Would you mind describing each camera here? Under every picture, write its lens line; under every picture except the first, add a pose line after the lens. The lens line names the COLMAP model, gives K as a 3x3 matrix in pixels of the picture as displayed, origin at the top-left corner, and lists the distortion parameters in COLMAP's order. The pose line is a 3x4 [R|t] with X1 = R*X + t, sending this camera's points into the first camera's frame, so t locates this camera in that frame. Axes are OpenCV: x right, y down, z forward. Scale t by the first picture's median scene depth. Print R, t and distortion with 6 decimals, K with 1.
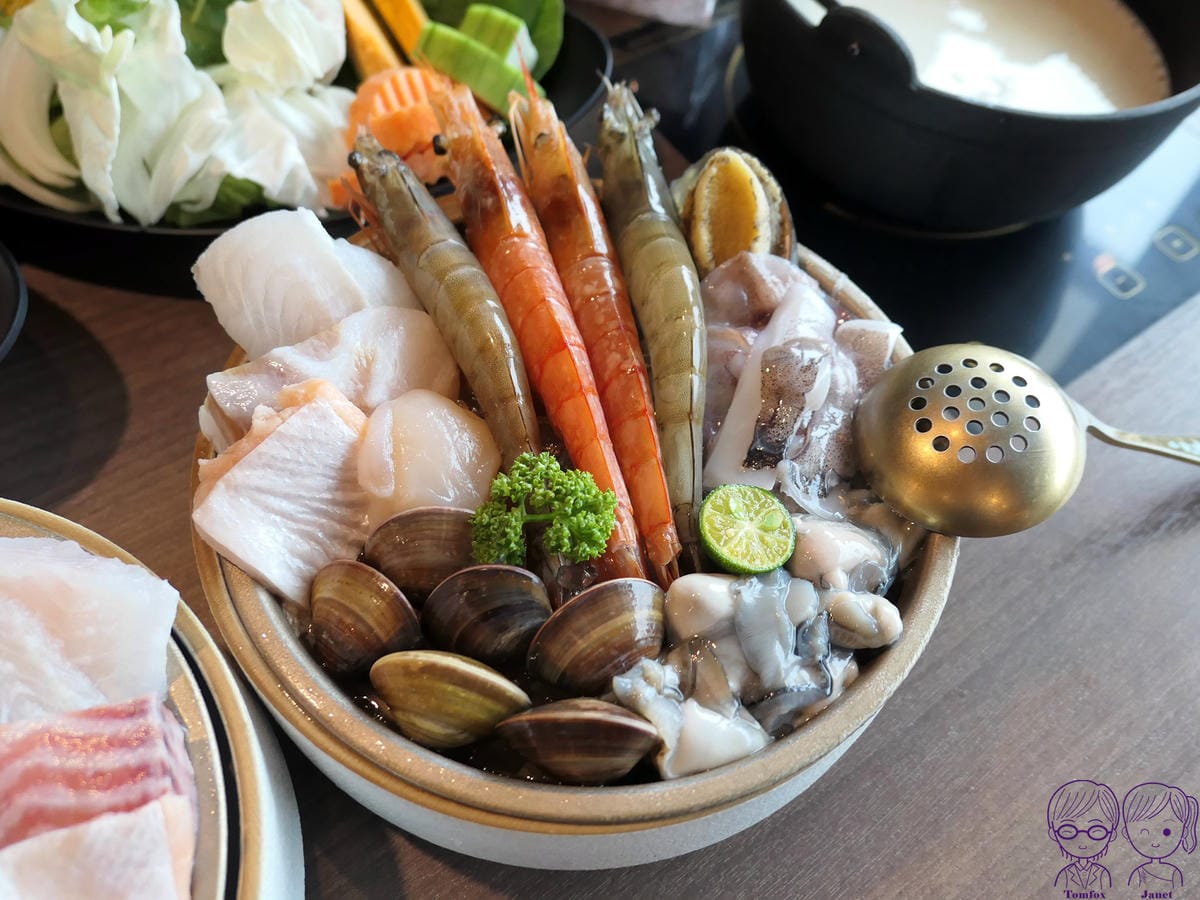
lens RADIAL K [[904.9, 0, 600.0], [0, 904.9, 450.0], [0, 0, 1]] dist [-0.002110, 0.001860]
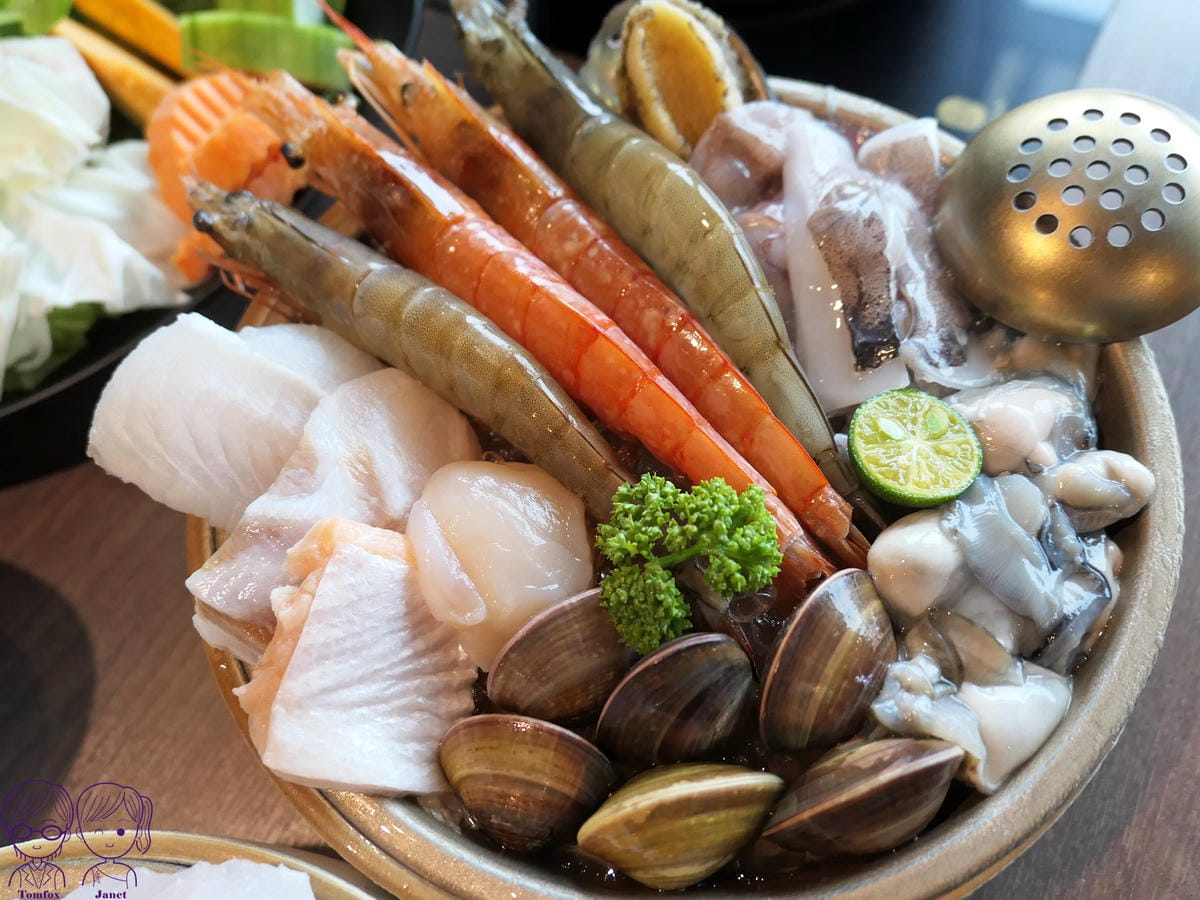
lens RADIAL K [[964.4, 0, 599.8], [0, 964.4, 468.4], [0, 0, 1]] dist [-0.010525, -0.006192]
pose [[0.898272, -0.438624, 0.026784, -0.107569], [0.433498, 0.894466, 0.109589, -0.101610], [-0.072026, -0.086830, 0.993616, 0.197094]]
